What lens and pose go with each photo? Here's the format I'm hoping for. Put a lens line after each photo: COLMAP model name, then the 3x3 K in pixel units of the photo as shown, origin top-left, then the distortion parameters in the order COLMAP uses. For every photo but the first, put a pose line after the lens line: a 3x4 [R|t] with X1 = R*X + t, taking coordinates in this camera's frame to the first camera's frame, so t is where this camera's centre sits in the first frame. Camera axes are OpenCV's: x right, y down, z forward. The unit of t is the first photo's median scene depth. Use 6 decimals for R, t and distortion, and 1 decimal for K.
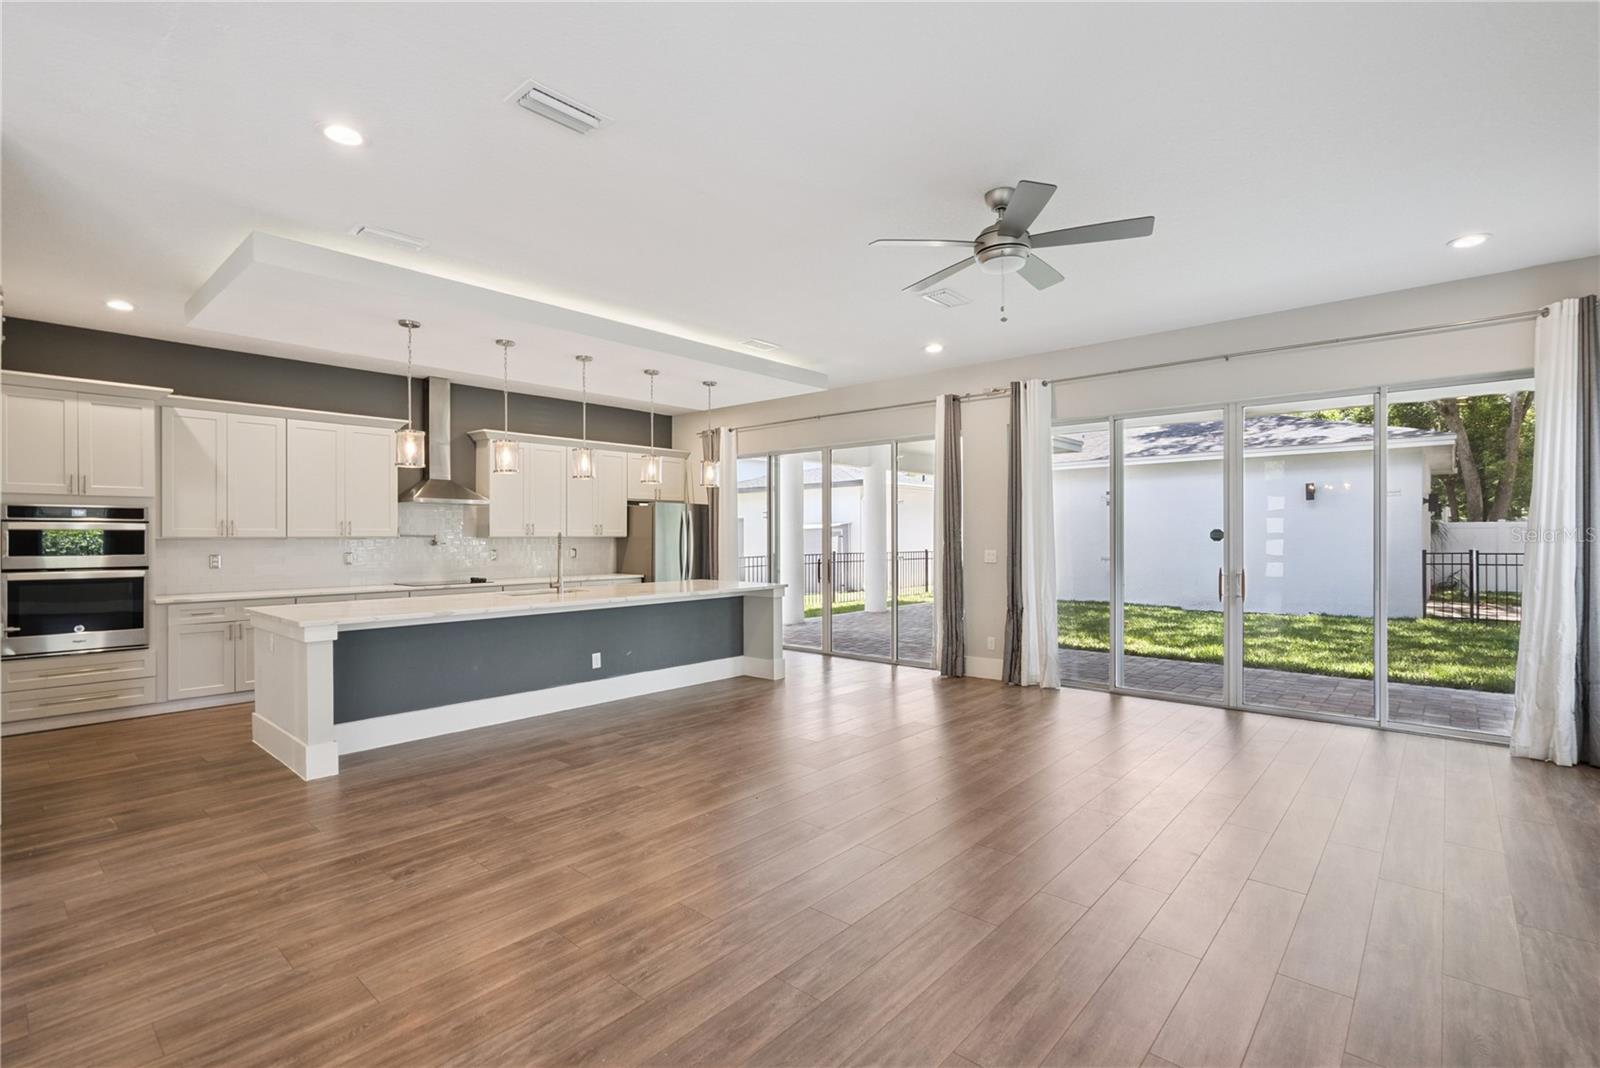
lens RADIAL K [[730.5, 0, 803.3], [0, 730.5, 537.4], [0, 0, 1]] dist [-0.001145, 0.000368]
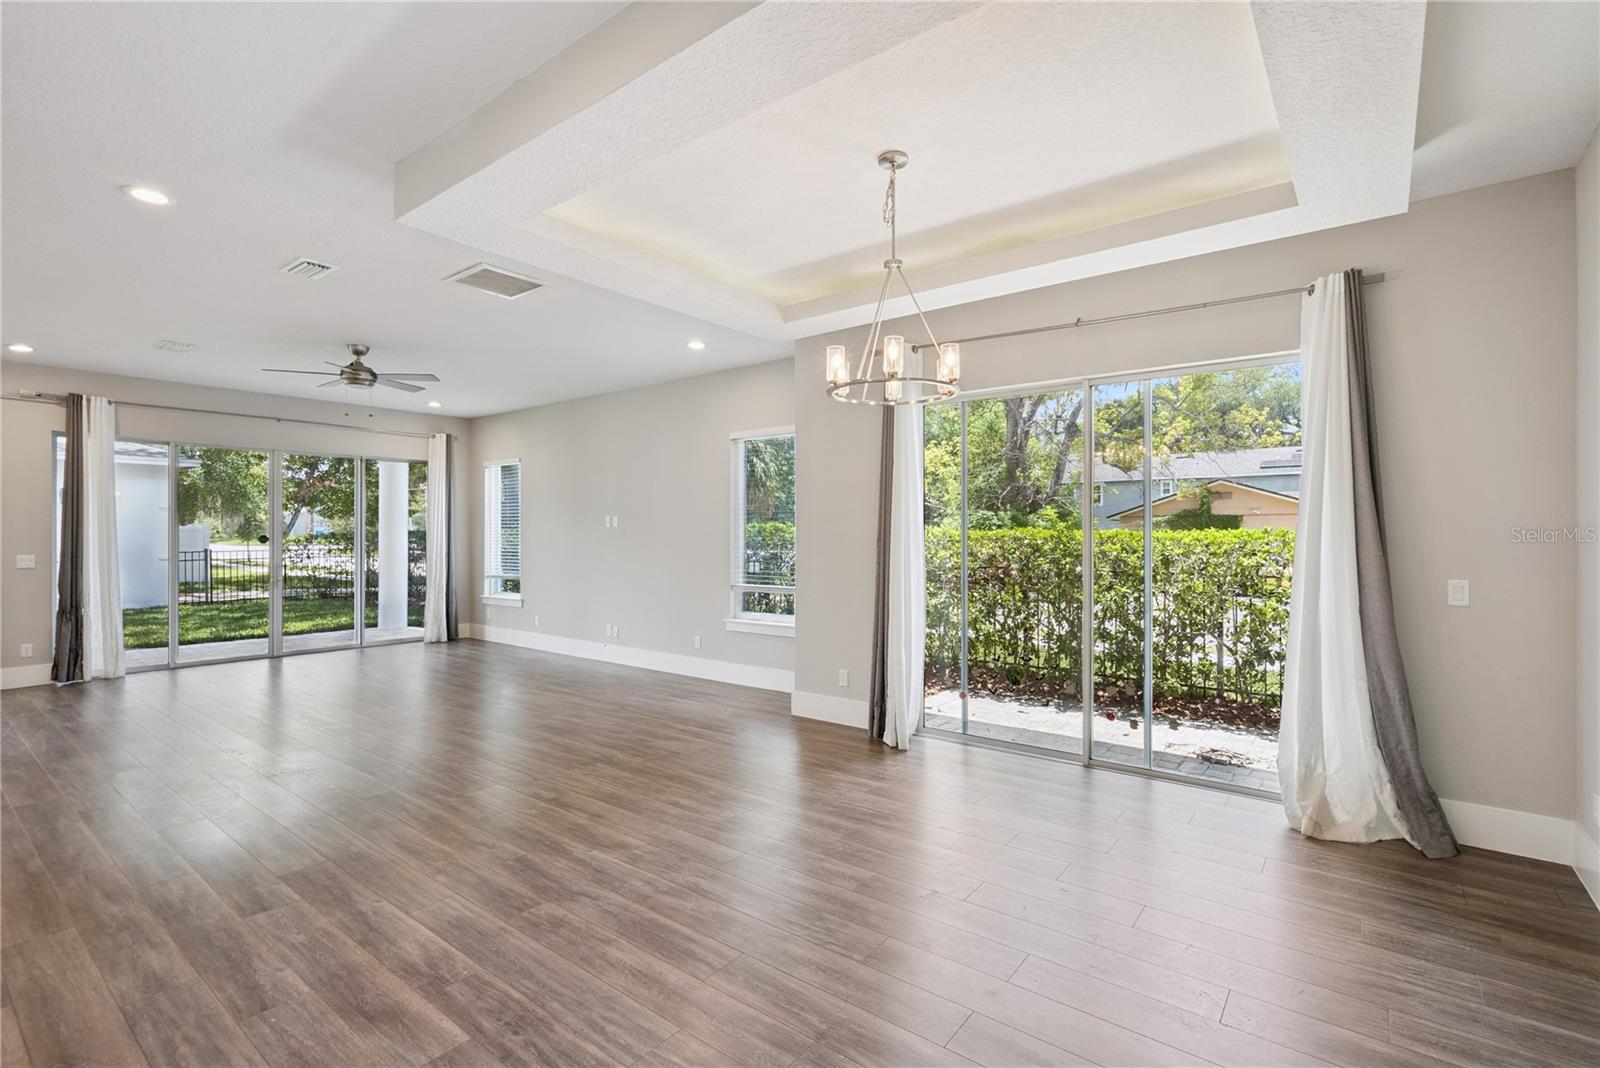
lens RADIAL K [[739.8, 0, 800.0], [0, 739.8, 534.0], [0, 0, 1]] dist [0.006753, -0.000849]
pose [[-0.050211, 0.002786, 0.998735, -0.921100], [0.001695, 0.999995, -0.002704, -0.007861], [-0.998737, 0.001557, -0.050216, 0.016809]]
